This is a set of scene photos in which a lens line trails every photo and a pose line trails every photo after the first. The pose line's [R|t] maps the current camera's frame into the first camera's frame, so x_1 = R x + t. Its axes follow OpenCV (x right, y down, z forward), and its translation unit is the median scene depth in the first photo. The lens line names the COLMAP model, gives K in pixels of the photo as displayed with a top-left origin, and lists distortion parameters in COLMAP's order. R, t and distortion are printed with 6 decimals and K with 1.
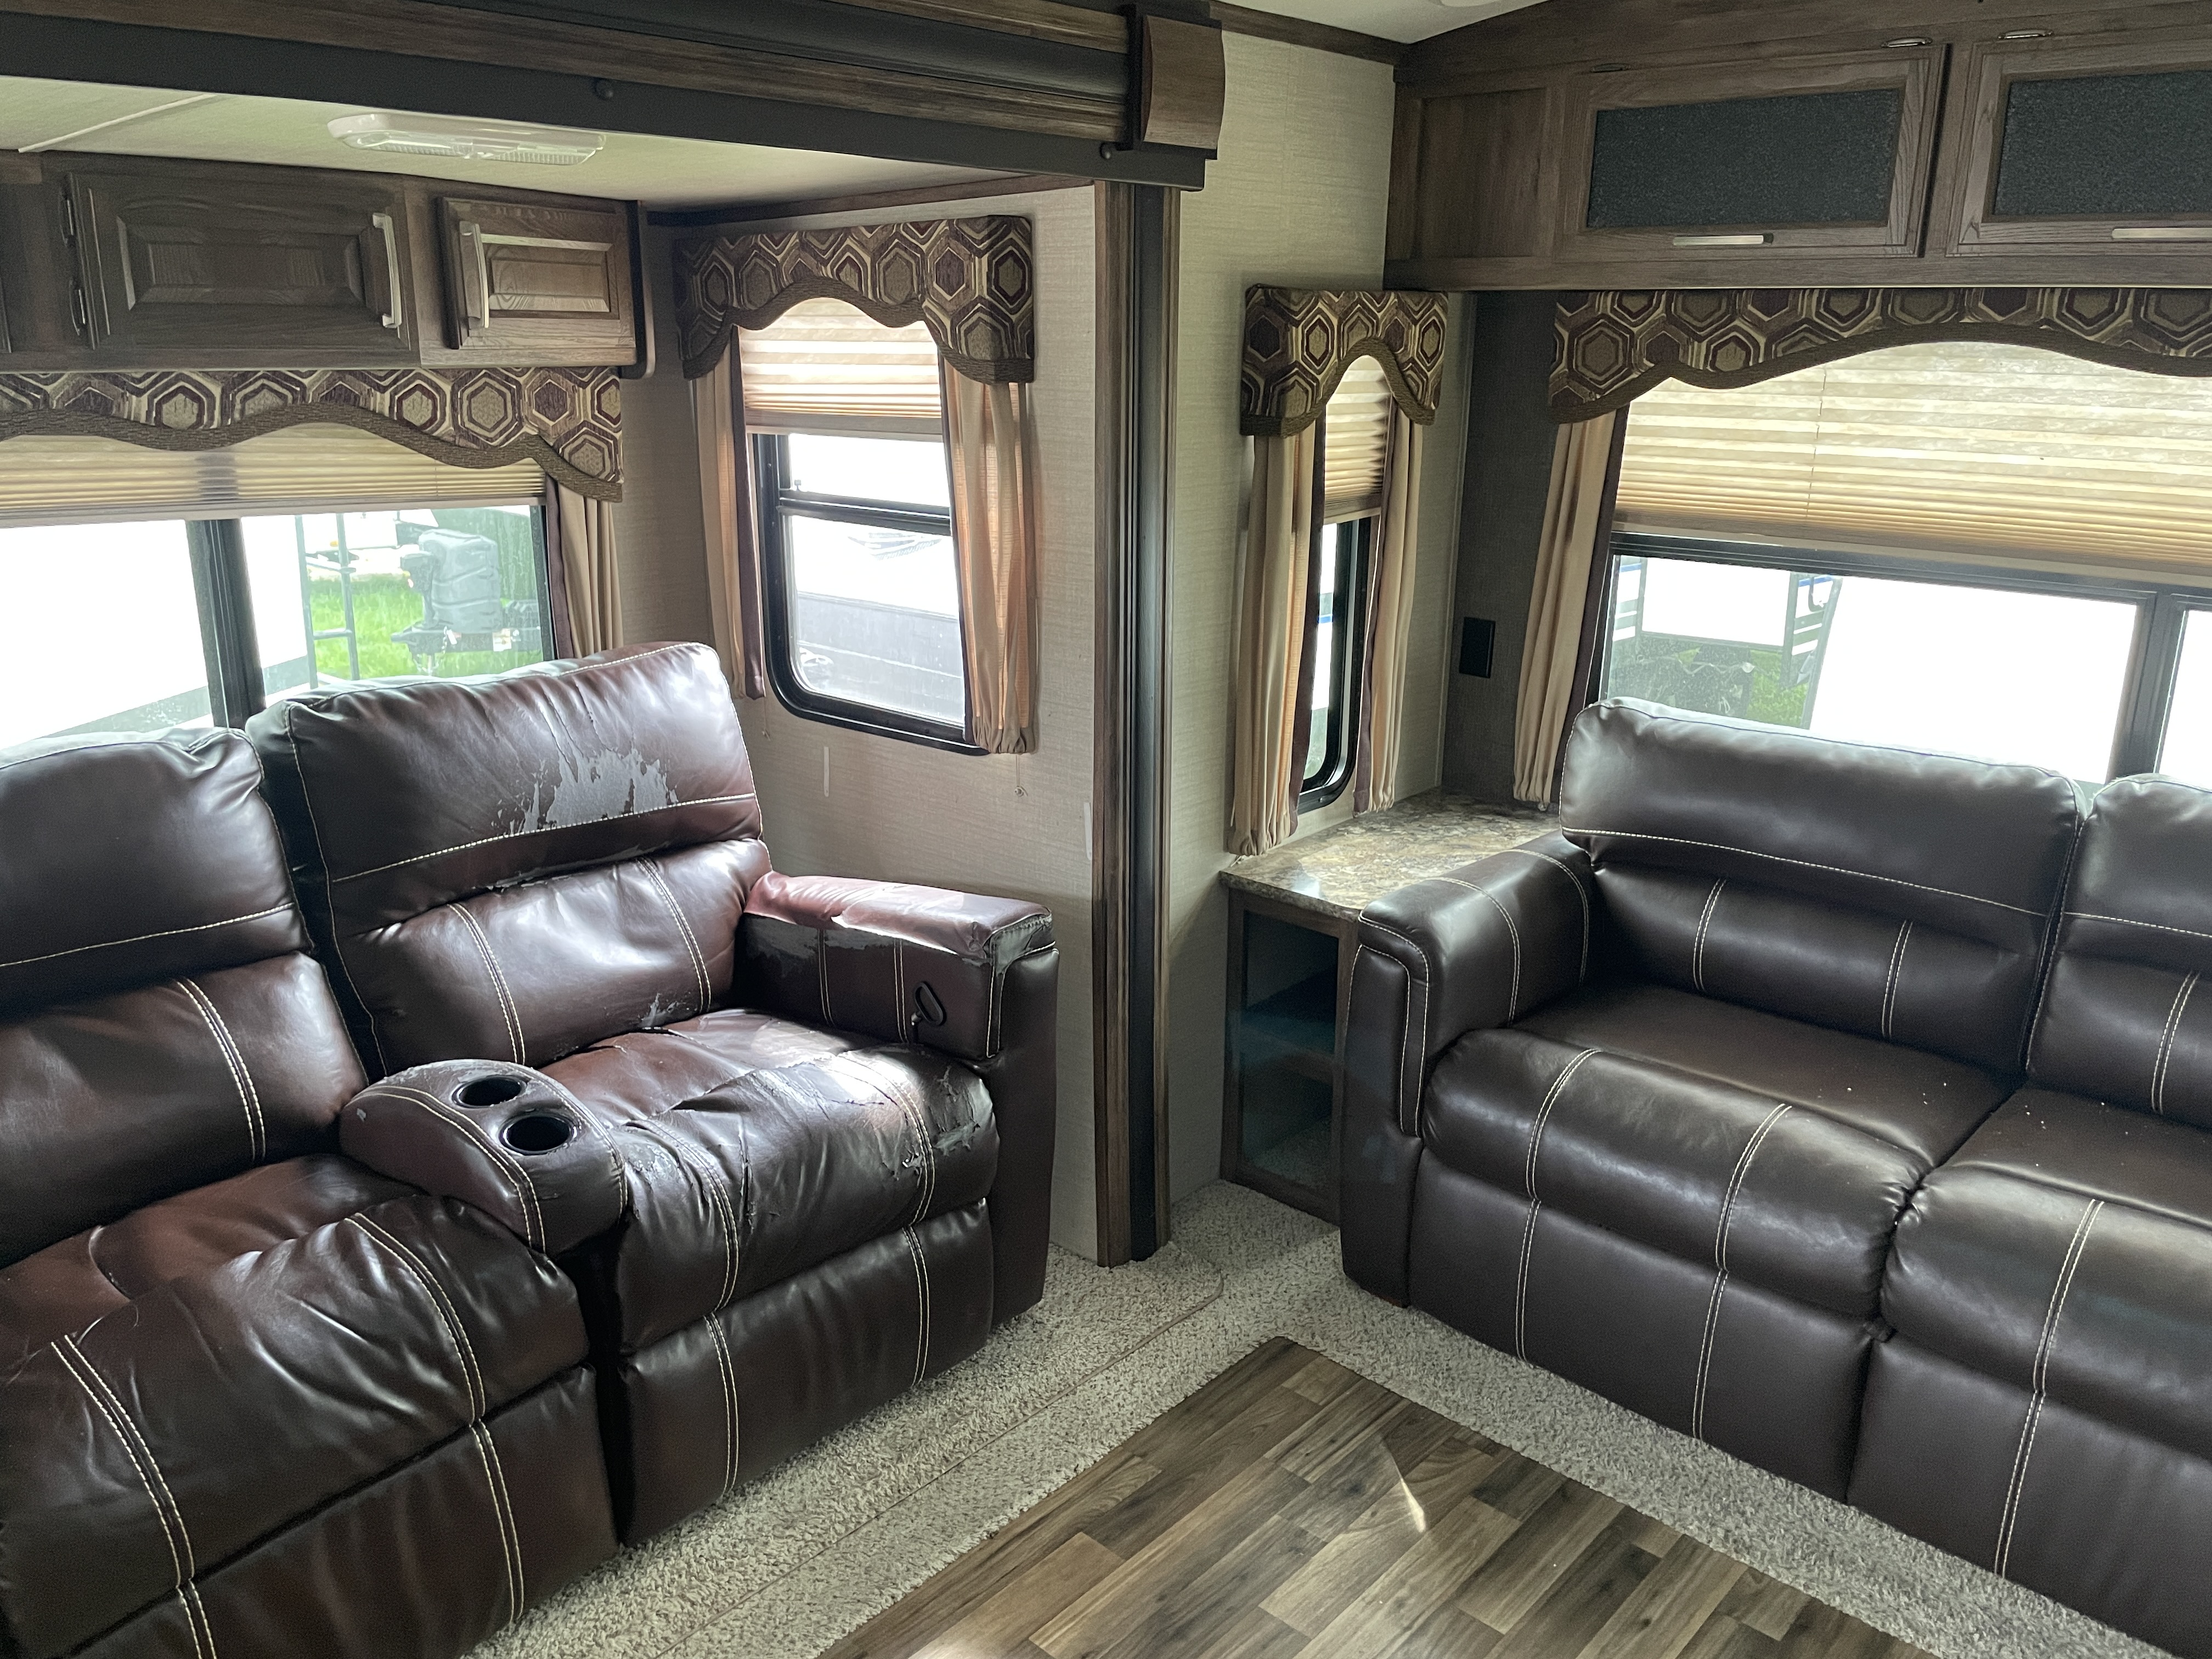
lens RADIAL K [[1662.3, 0, 1108.4], [0, 1662.3, 817.0], [0, 0, 1]] dist [0.015536, -0.004523]
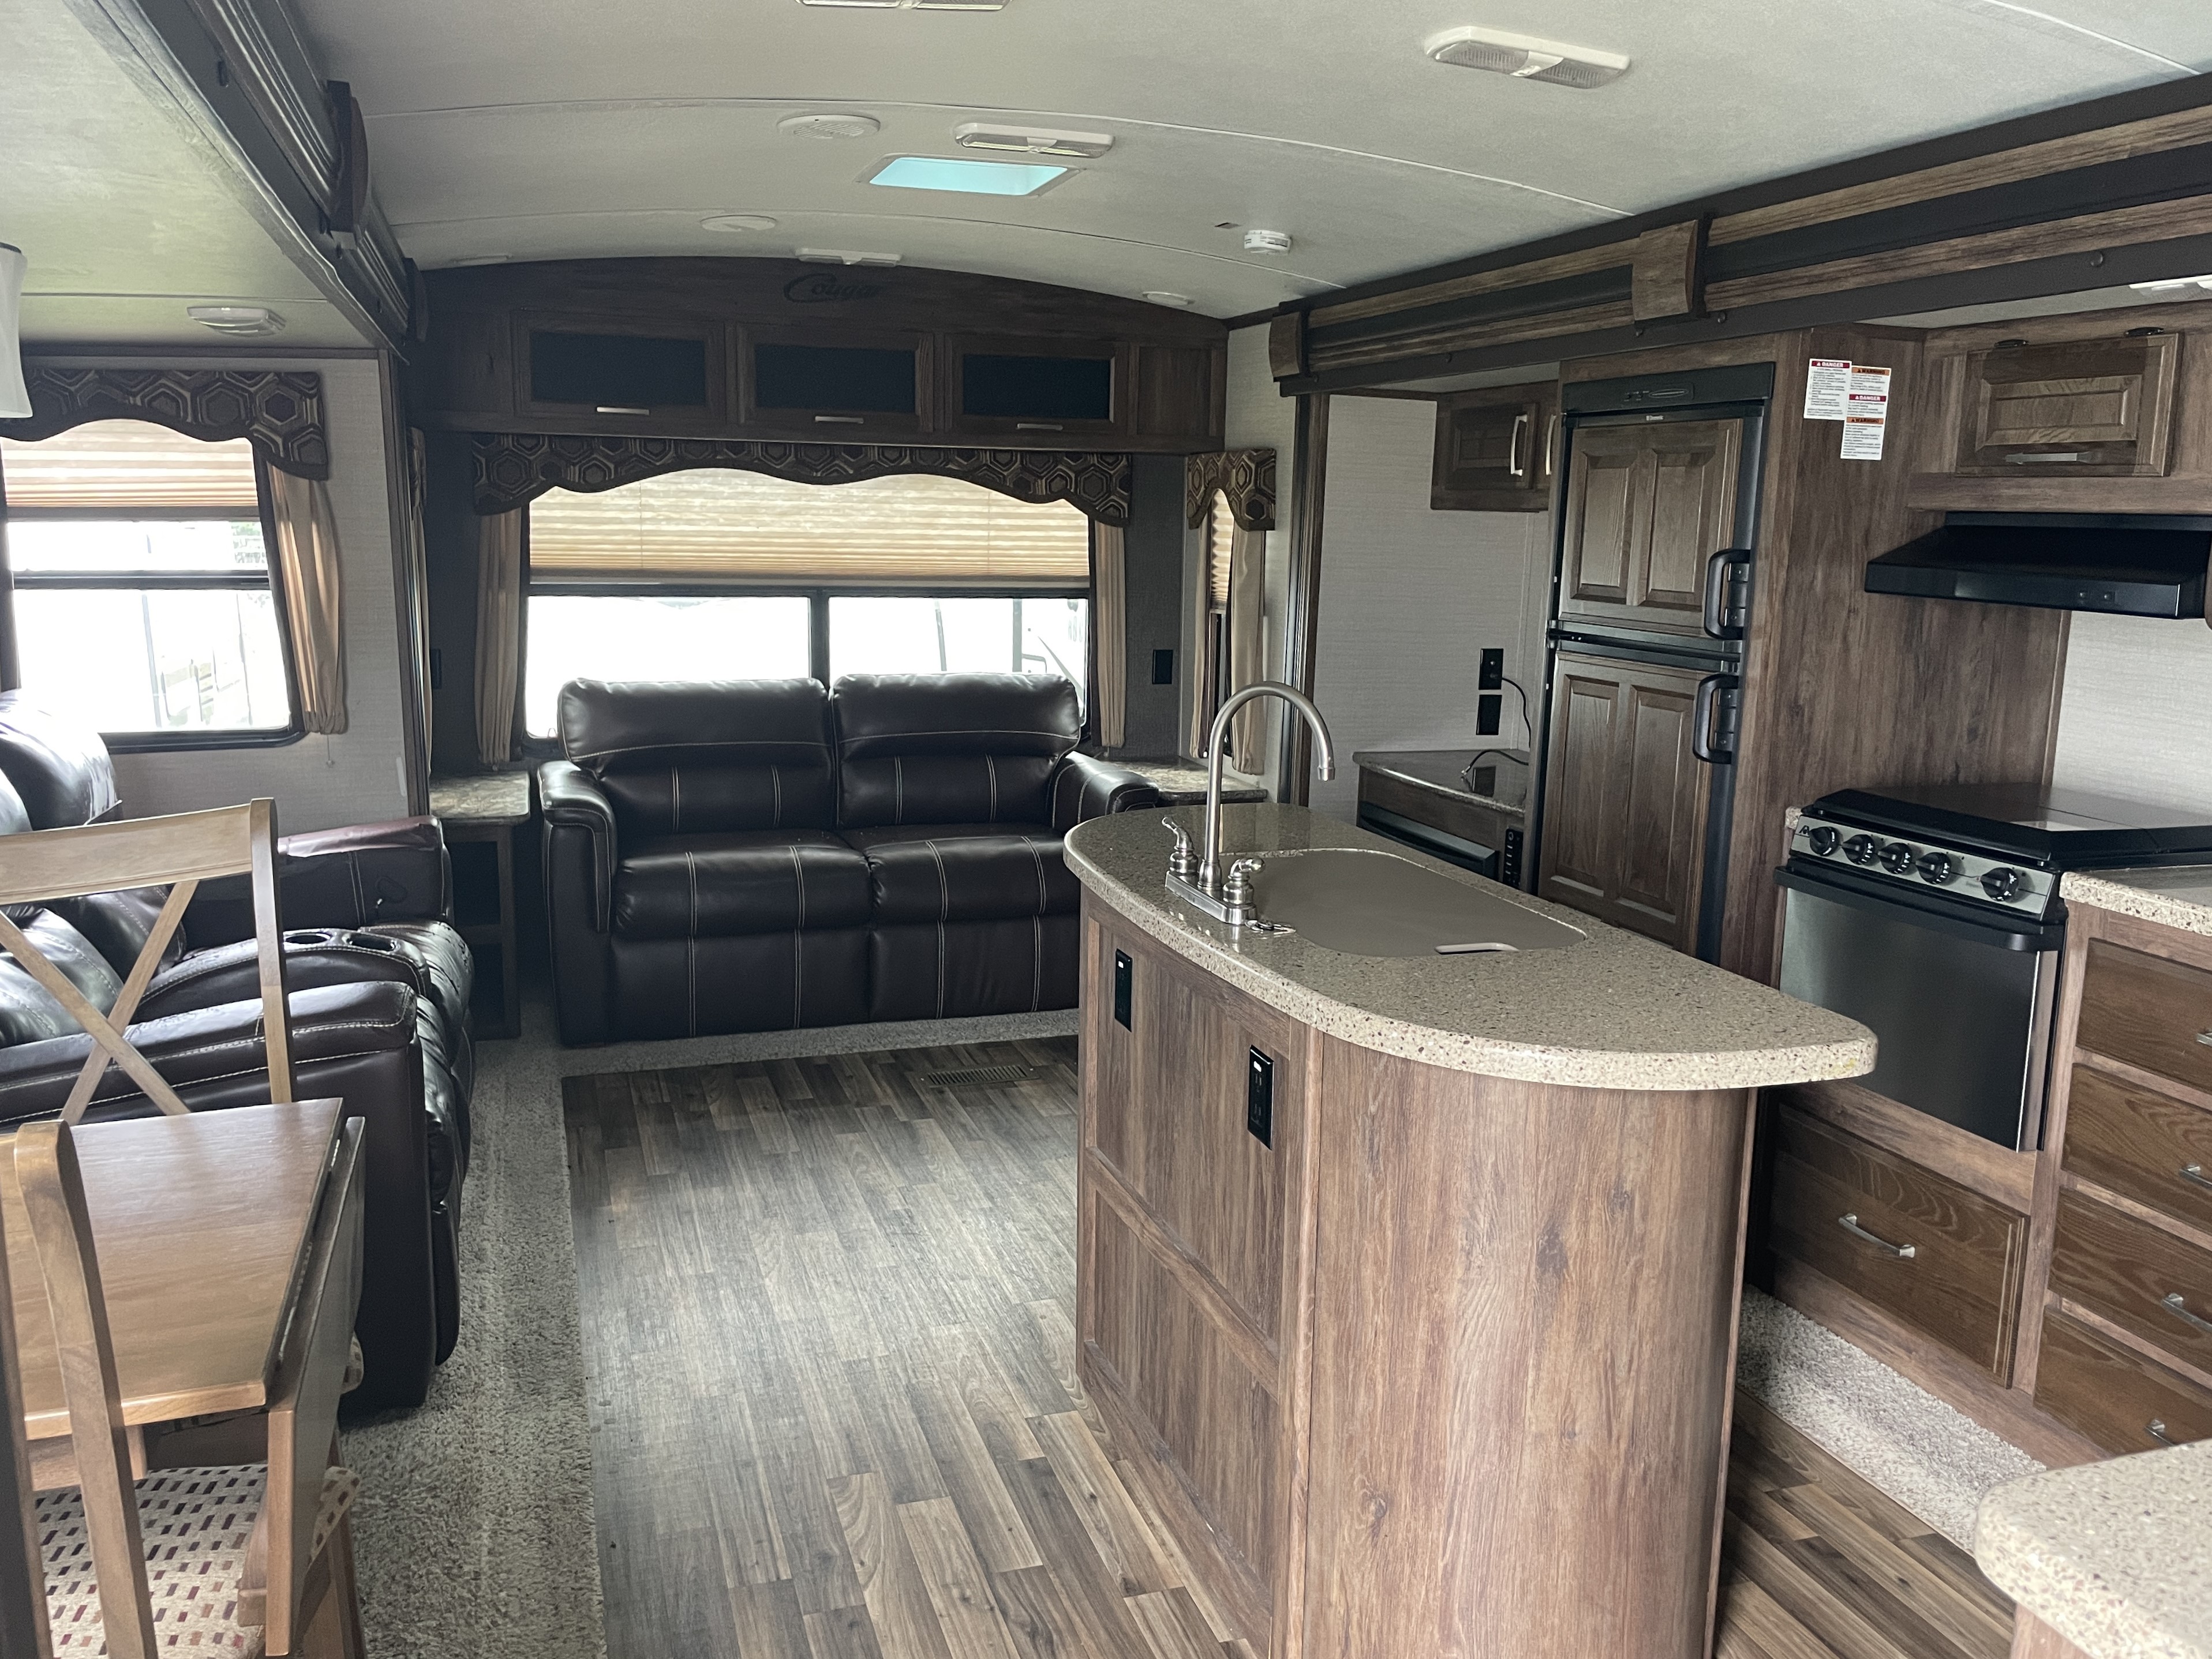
lens RADIAL K [[1699.9, 0, 1118.4], [0, 1699.9, 837.2], [0, 0, 1]] dist [0.051781, -0.054720]
pose [[0.486640, -0.168761, 0.857147, -0.999499], [0.237601, 0.969745, 0.056034, 0.125122], [-0.840671, 0.176390, 0.512014, -0.316541]]
